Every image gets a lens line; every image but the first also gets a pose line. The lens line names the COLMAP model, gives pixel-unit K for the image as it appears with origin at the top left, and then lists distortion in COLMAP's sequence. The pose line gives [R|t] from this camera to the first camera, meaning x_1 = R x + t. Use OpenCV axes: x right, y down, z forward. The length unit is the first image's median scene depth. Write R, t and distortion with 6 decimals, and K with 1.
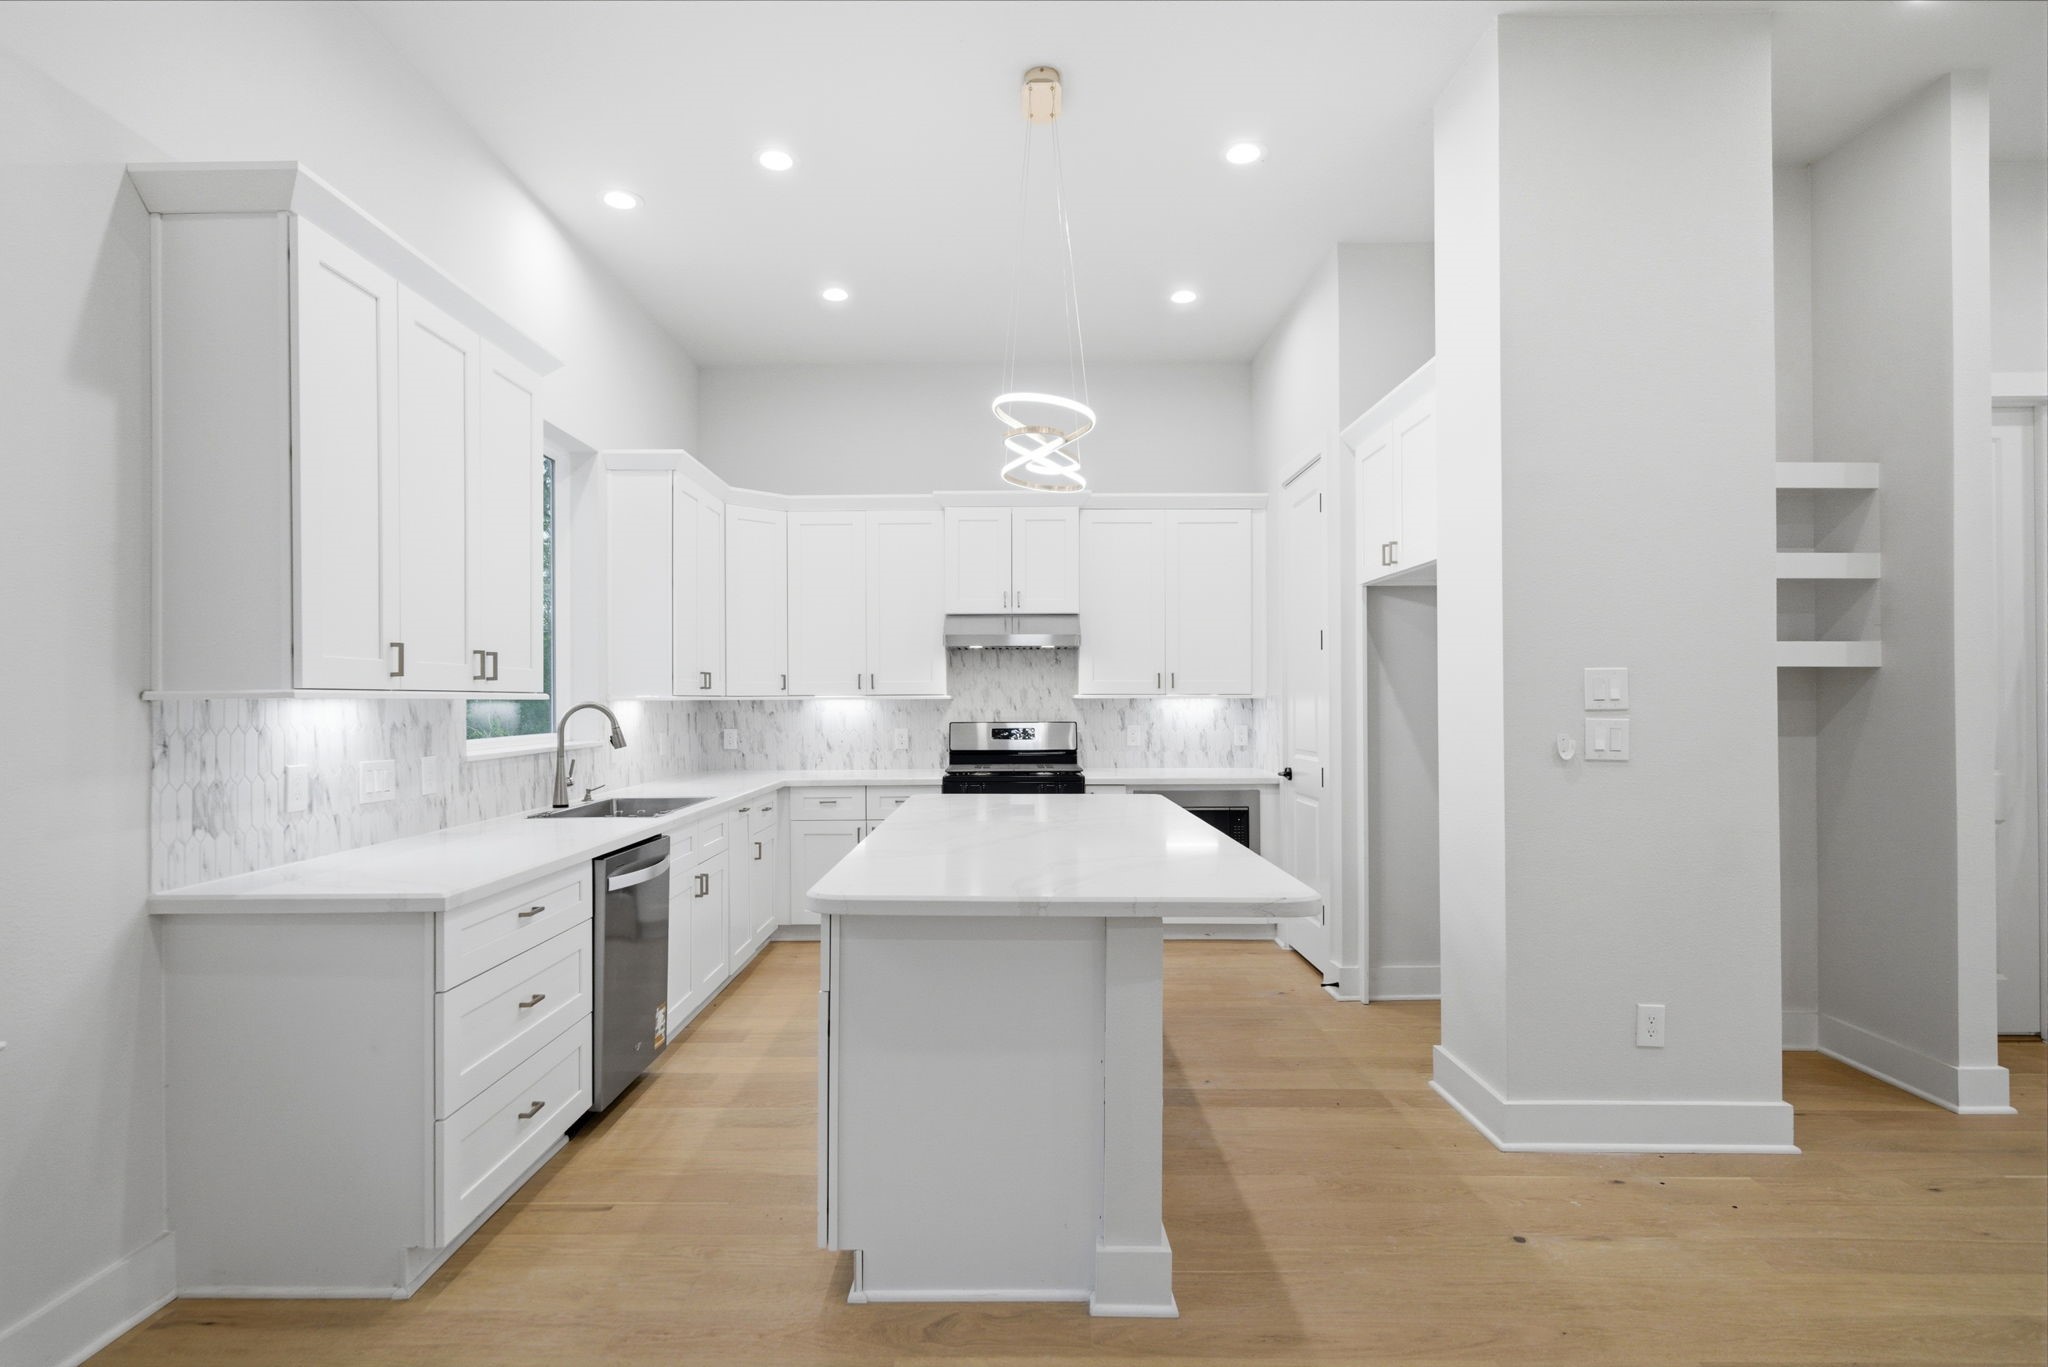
lens RADIAL K [[1076.1, 0, 1012.9], [0, 1076.1, 686.5], [0, 0, 1]] dist [-0.000514, 0.001509]
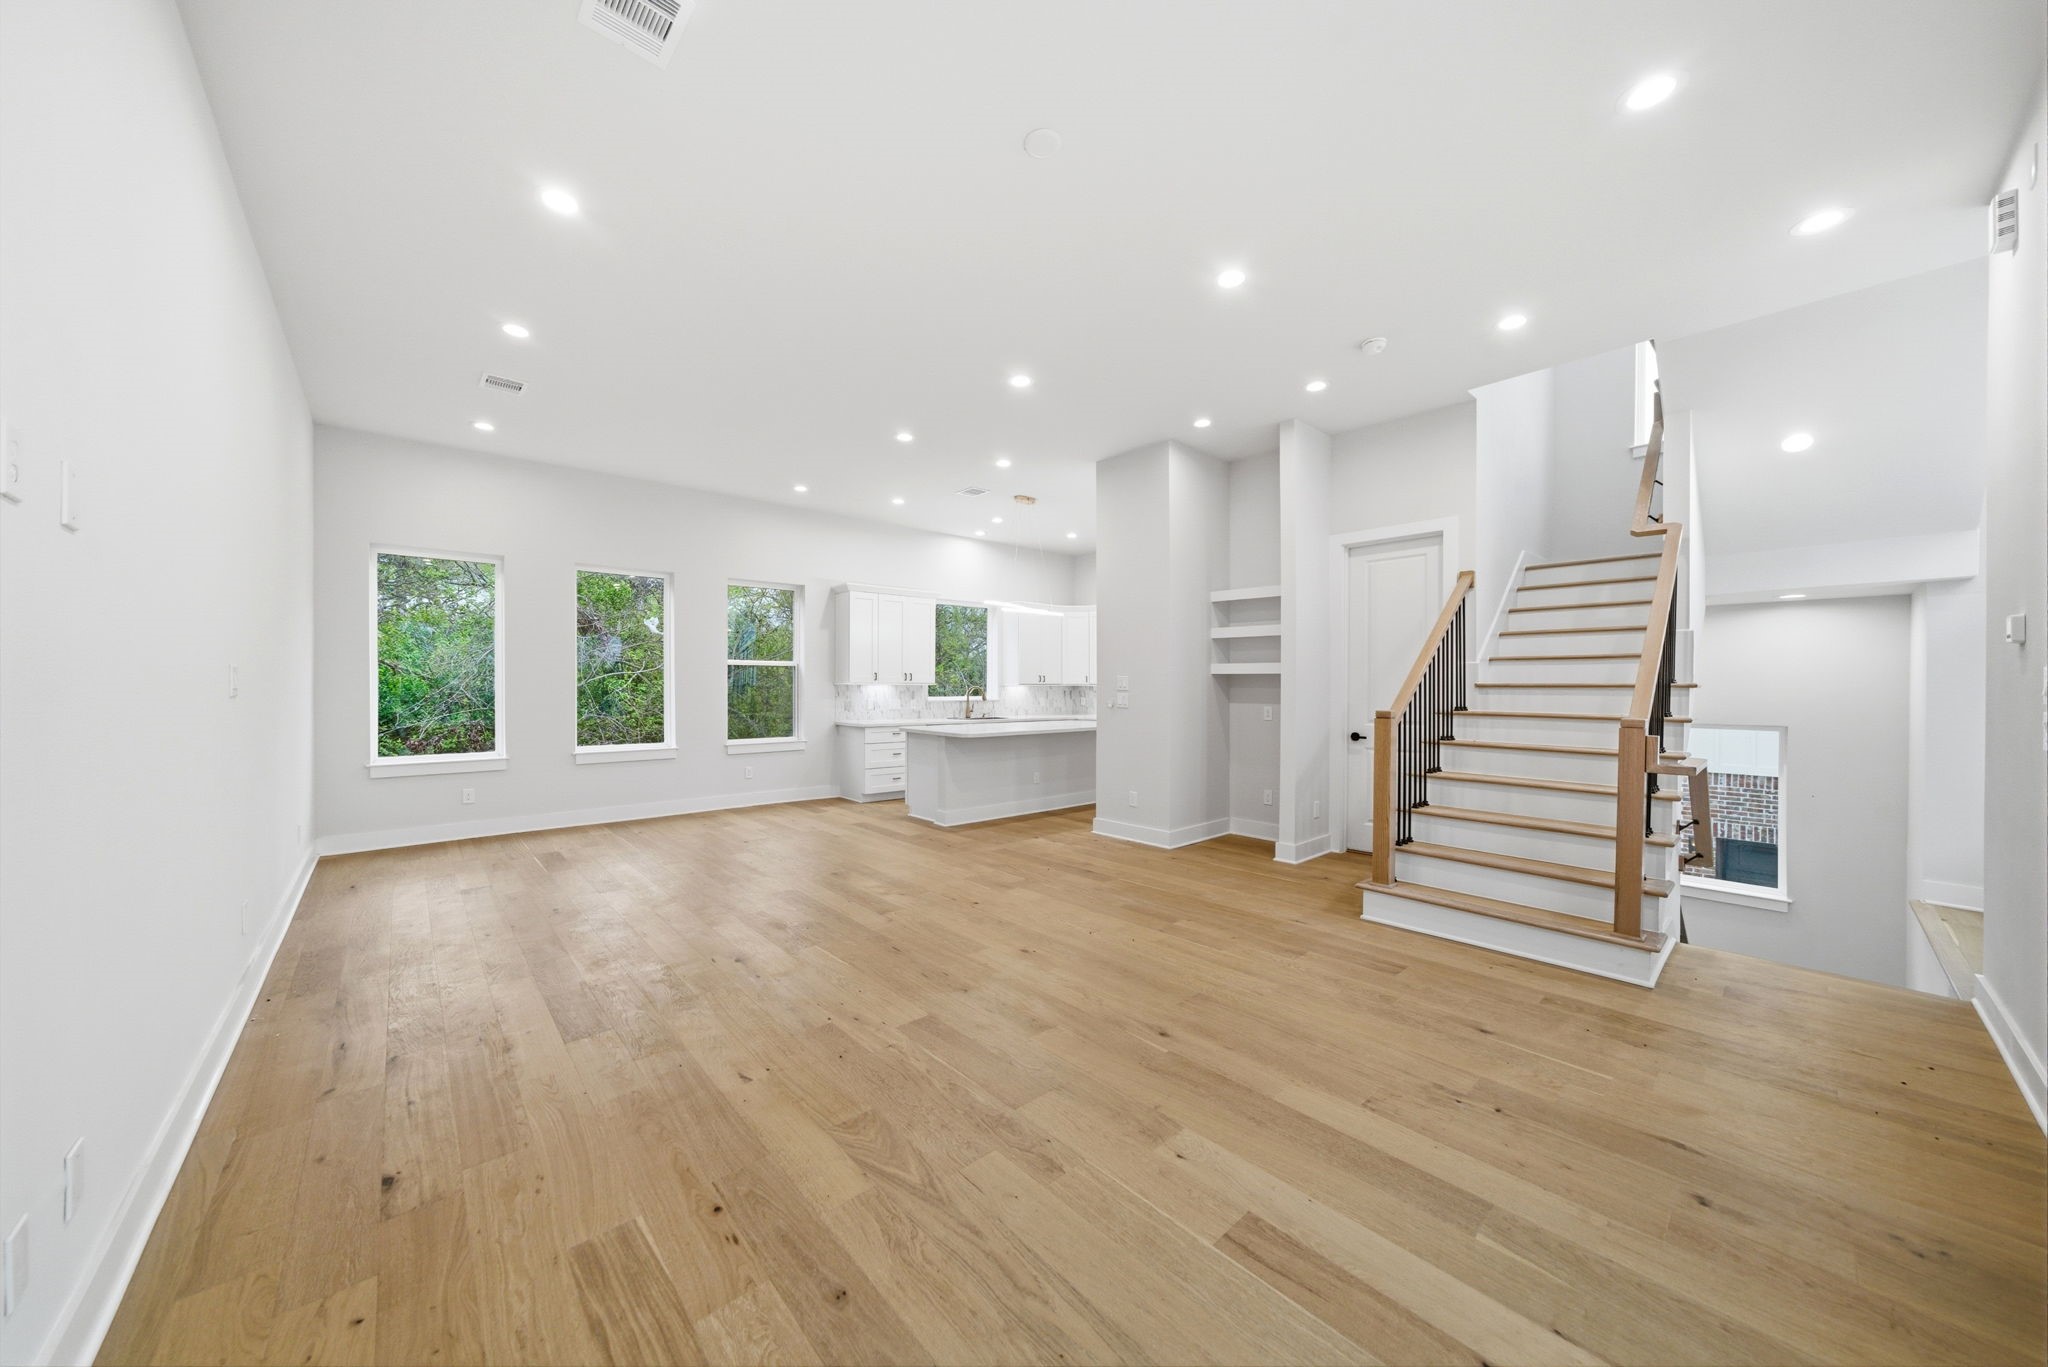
lens RADIAL K [[704.3, 0, 1010.7], [0, 704.3, 689.8], [0, 0, 1]] dist [-0.020813, 0.007093]
pose [[0.668660, 0.009564, -0.743507, 1.759472], [0.002389, 0.999884, 0.015011, -0.009608], [0.743565, -0.011813, 0.668560, -0.509749]]
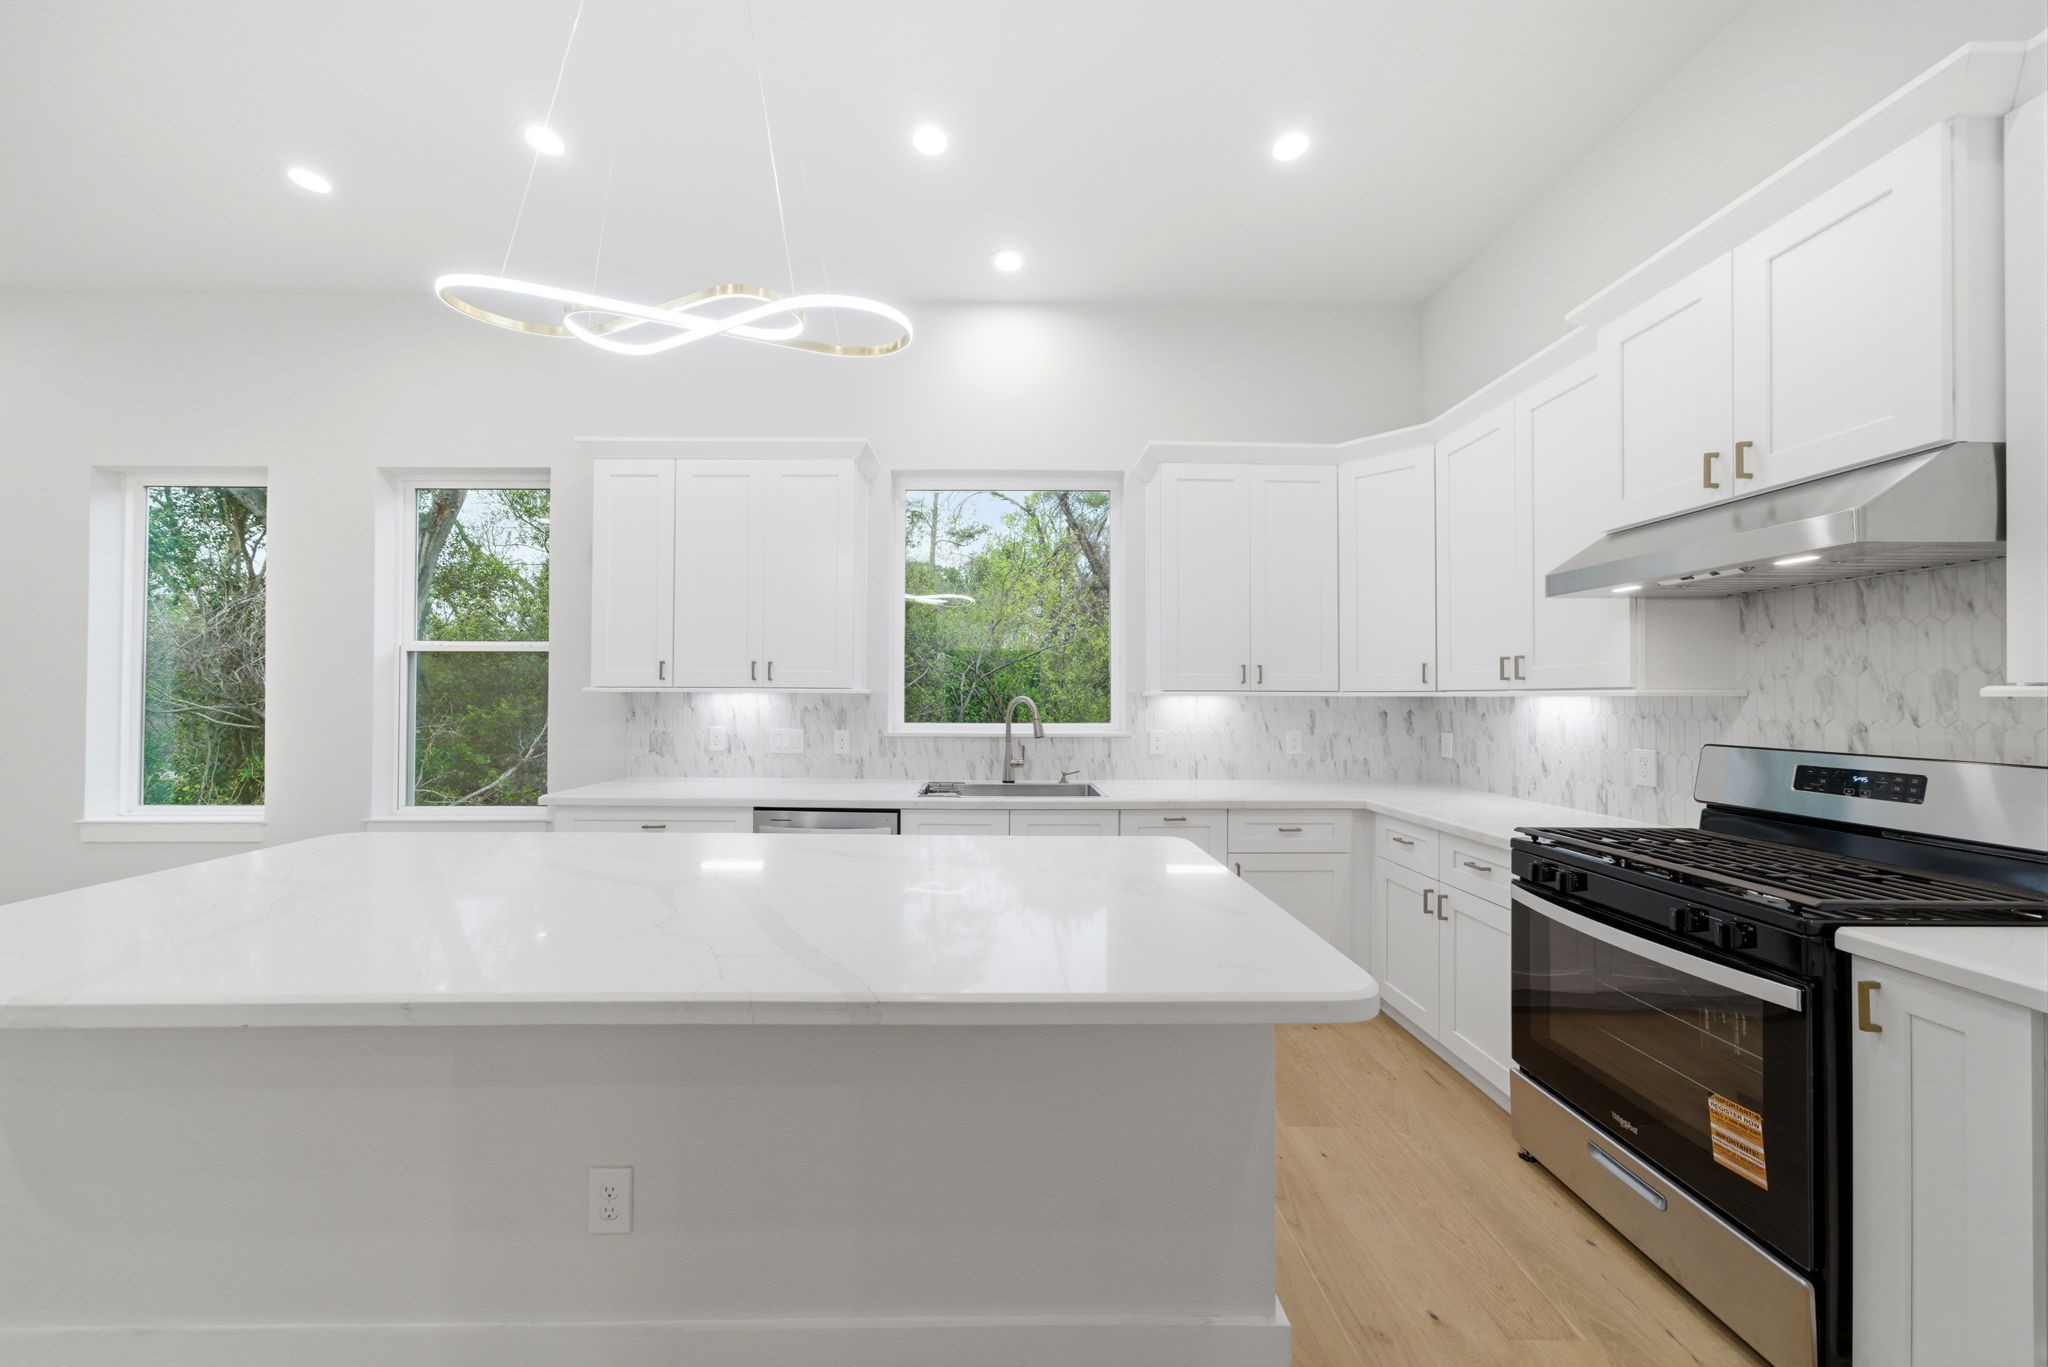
lens RADIAL K [[704.3, 0, 1010.7], [0, 704.3, 689.8], [0, 0, 1]] dist [-0.020813, 0.007093]
pose [[0.012417, -0.004369, -0.999913, 0.518110], [0.007296, 0.999964, -0.004279, 0.013936], [0.999896, -0.007242, 0.012449, 1.326935]]
